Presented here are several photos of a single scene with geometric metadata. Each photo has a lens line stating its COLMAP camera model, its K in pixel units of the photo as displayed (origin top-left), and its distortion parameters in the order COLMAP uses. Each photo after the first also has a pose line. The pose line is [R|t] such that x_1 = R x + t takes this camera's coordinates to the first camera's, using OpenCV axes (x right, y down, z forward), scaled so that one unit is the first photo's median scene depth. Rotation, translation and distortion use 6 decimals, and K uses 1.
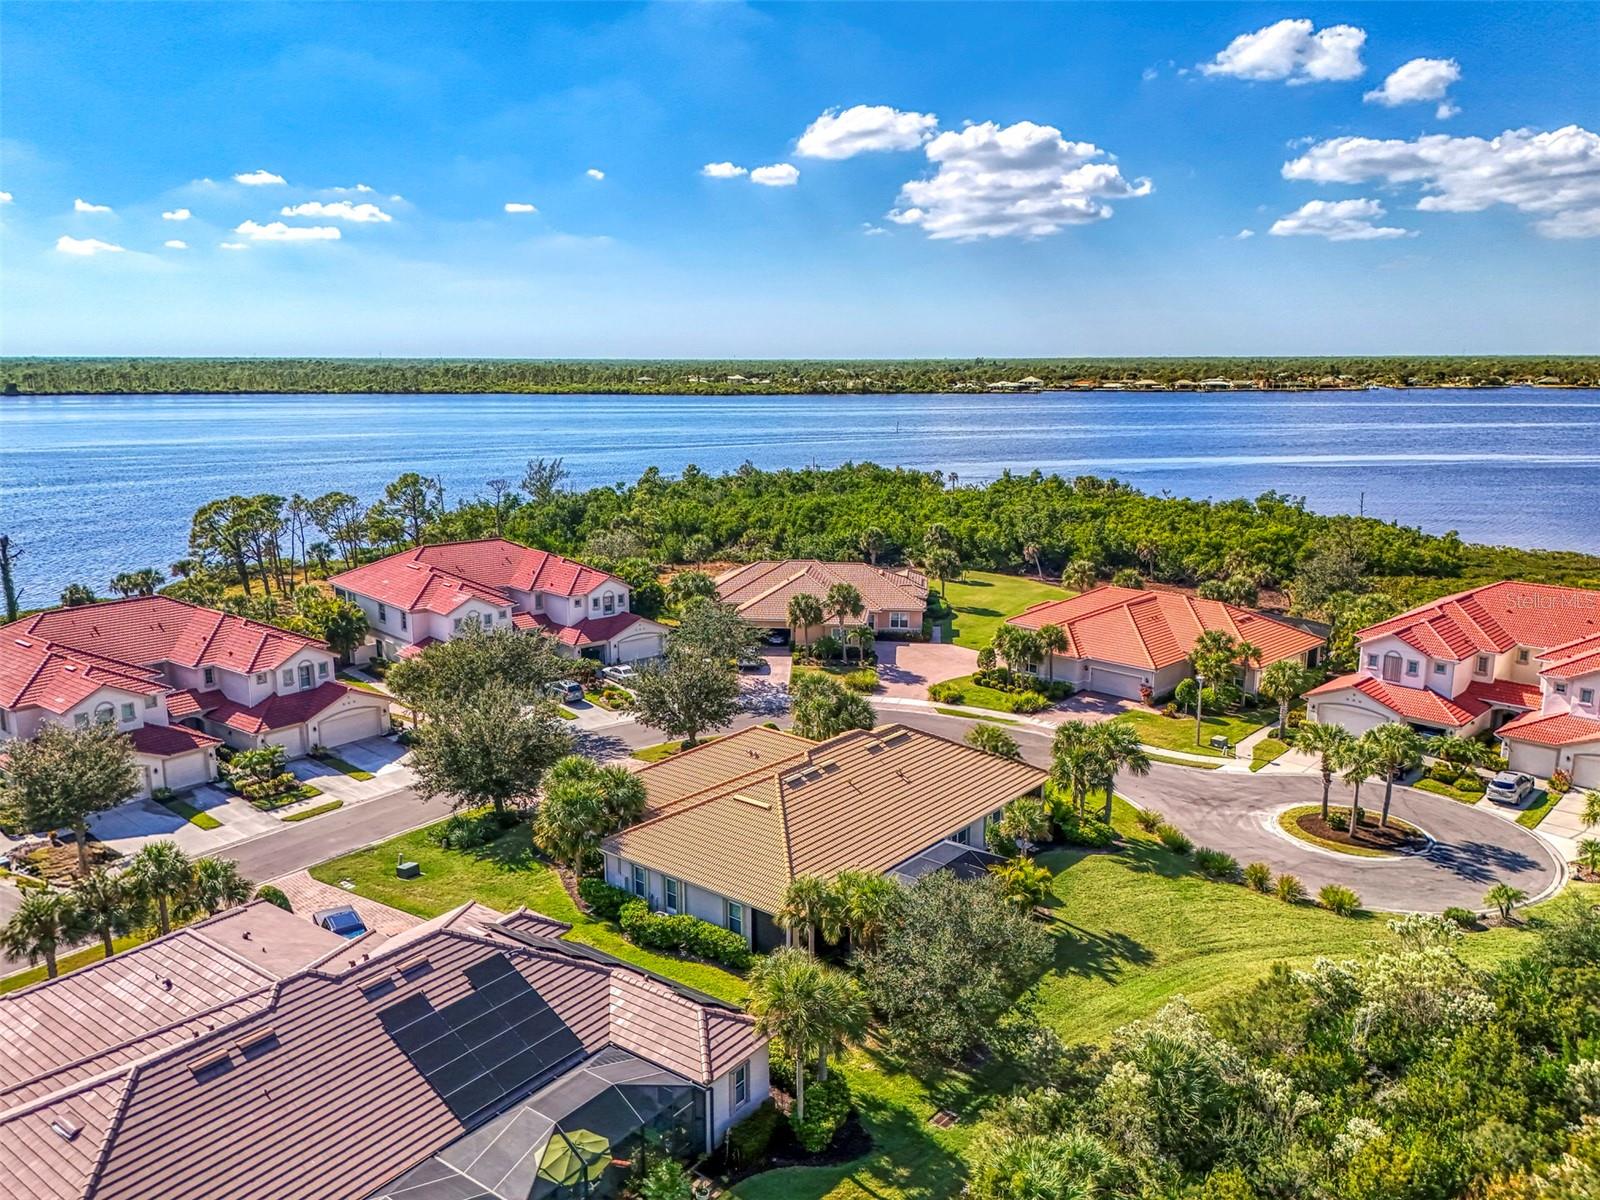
lens RADIAL K [[1205.2, 0, 795.0], [0, 1205.2, 605.9], [0, 0, 1]] dist [0.052493, -0.047981]
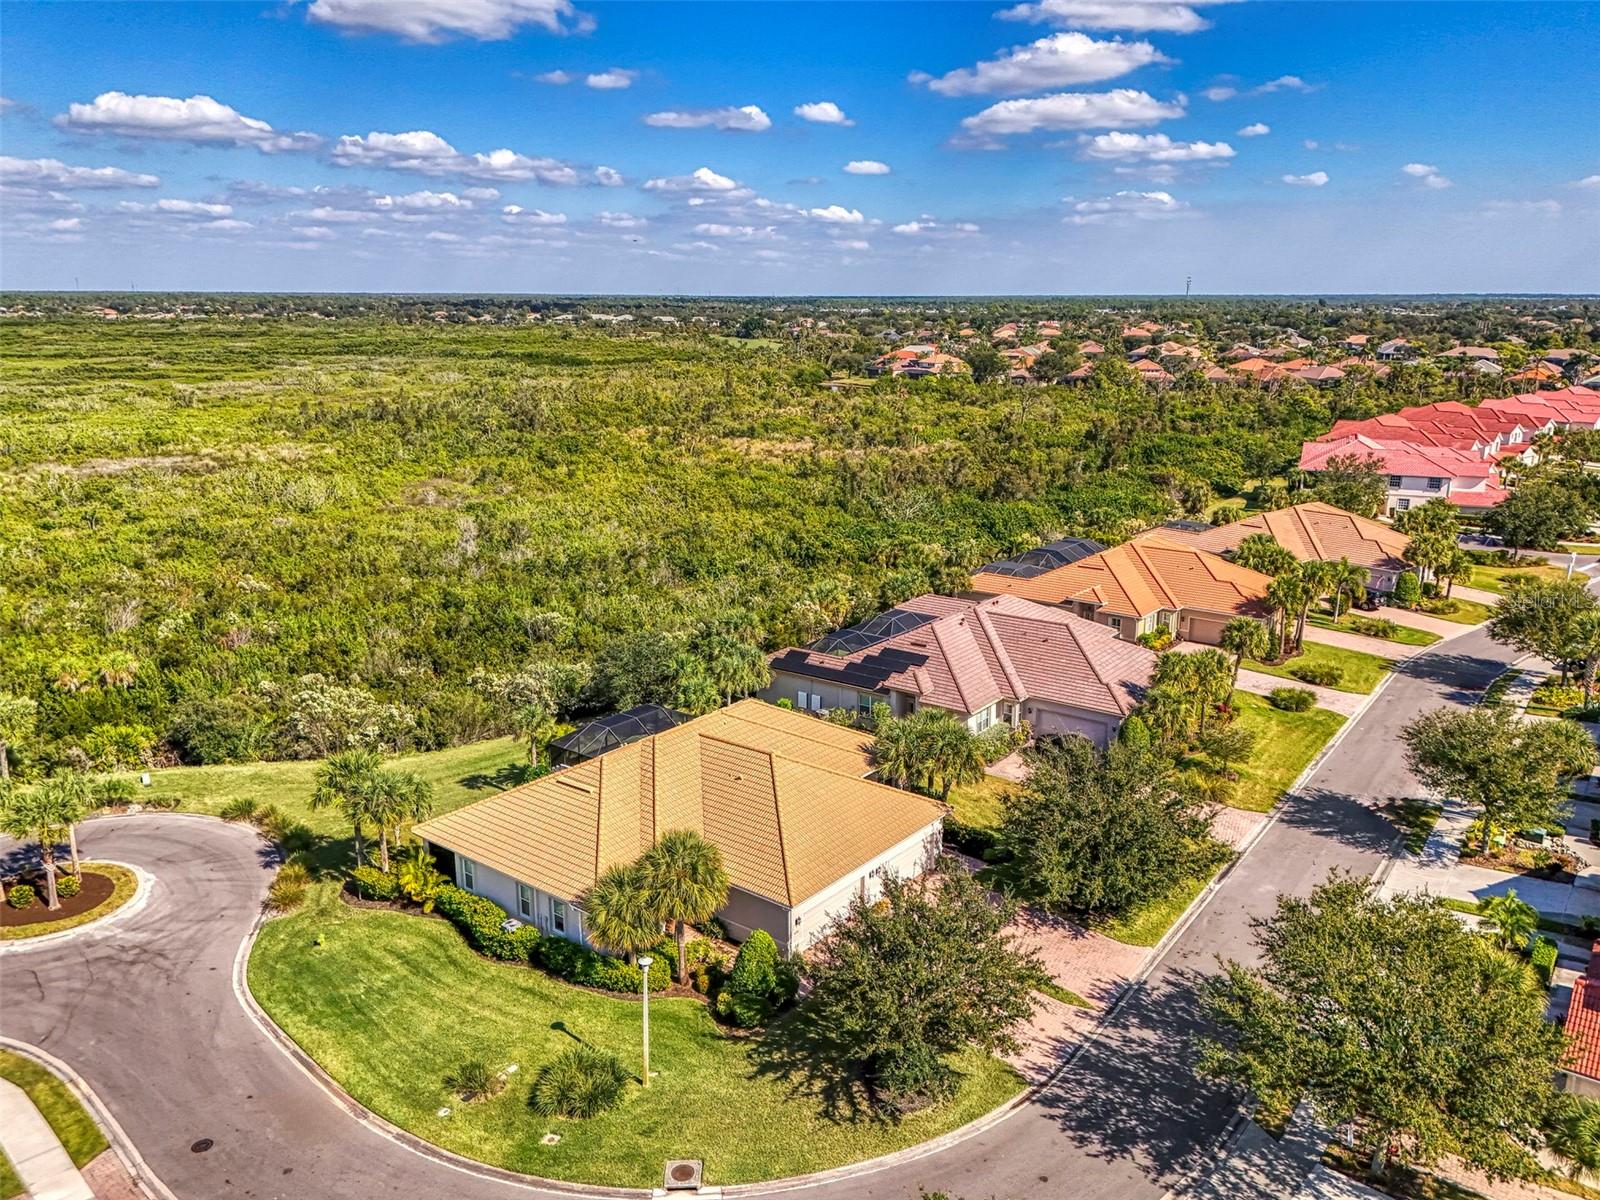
lens RADIAL K [[1205.2, 0, 792.5], [0, 1205.2, 596.4], [0, 0, 1]] dist [0.052493, -0.047981]
pose [[-0.999867, 0.005655, -0.015319, -0.002792], [-0.001544, 0.901171, 0.433462, -0.029624], [0.016257, 0.433428, -0.901042, 0.137069]]
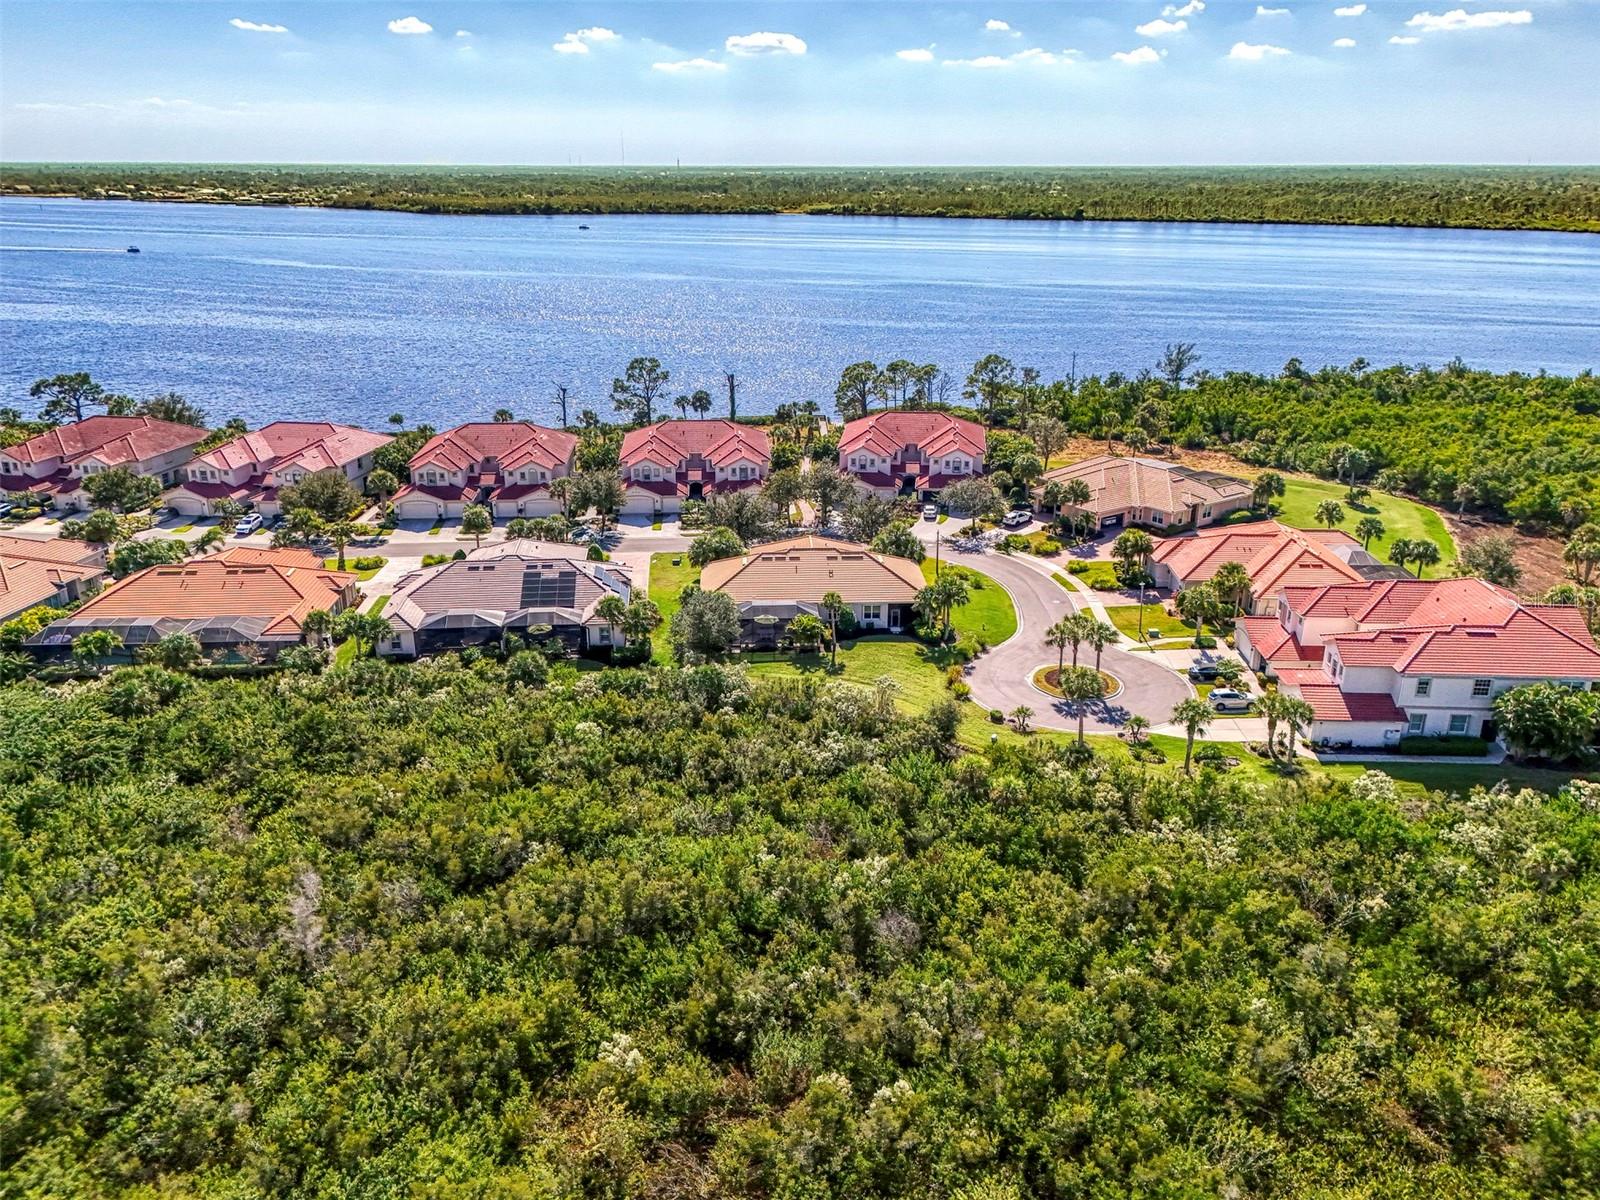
lens RADIAL K [[1205.2, 0, 792.3], [0, 1205.2, 601.0], [0, 0, 1]] dist [0.052493, -0.047981]
pose [[0.663761, 0.255716, -0.702874, 0.106428], [-0.152894, 0.966285, 0.207163, -0.015561], [0.732151, -0.030041, 0.680479, -0.027410]]
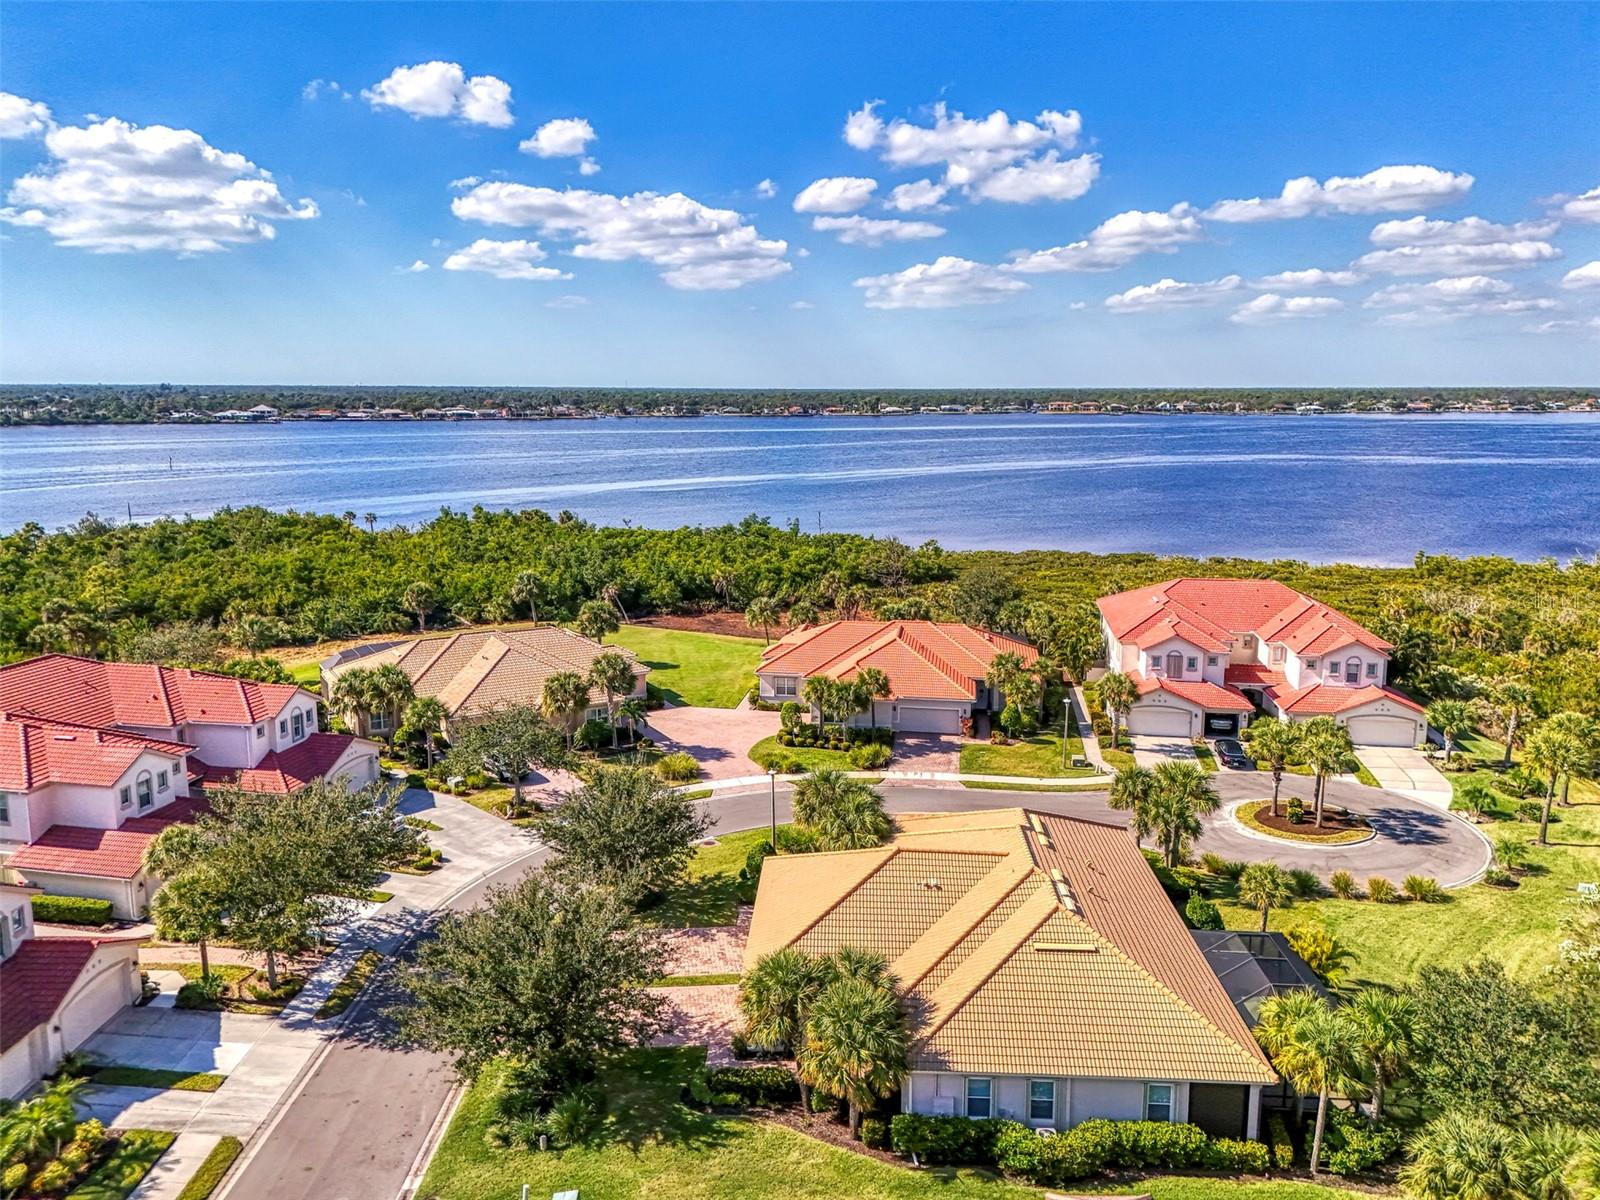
lens RADIAL K [[1205.2, 0, 794.5], [0, 1205.2, 616.0], [0, 0, 1]] dist [0.052493, -0.047981]
pose [[0.800895, -0.109152, 0.588772, -0.042089], [0.117942, 0.992740, 0.023610, -0.005999], [-0.587075, 0.050532, 0.807954, 0.031994]]
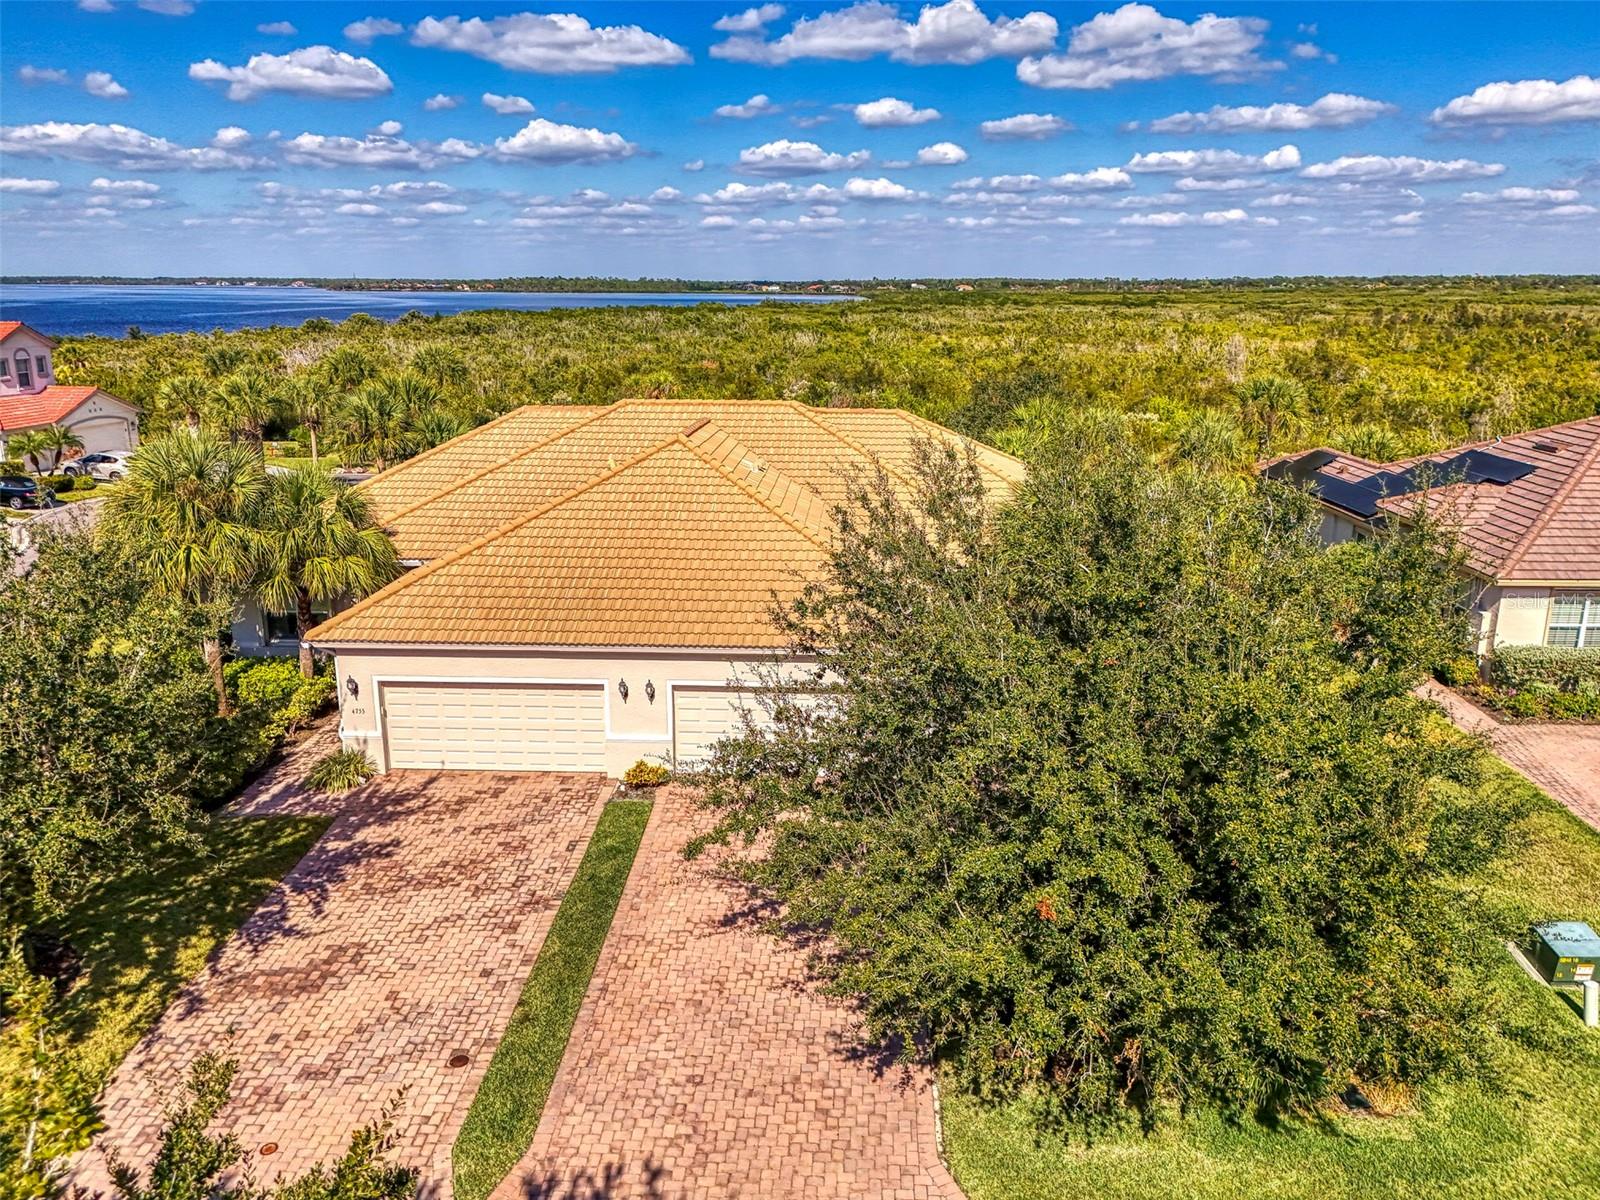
lens RADIAL K [[1205.2, 0, 812.5], [0, 1205.2, 582.7], [0, 0, 1]] dist [0.052493, -0.047981]
pose [[-0.597120, -0.192315, 0.778757, -0.031839], [0.162633, 0.921647, 0.352302, 0.000482], [-0.785493, 0.337018, -0.519057, 0.095433]]
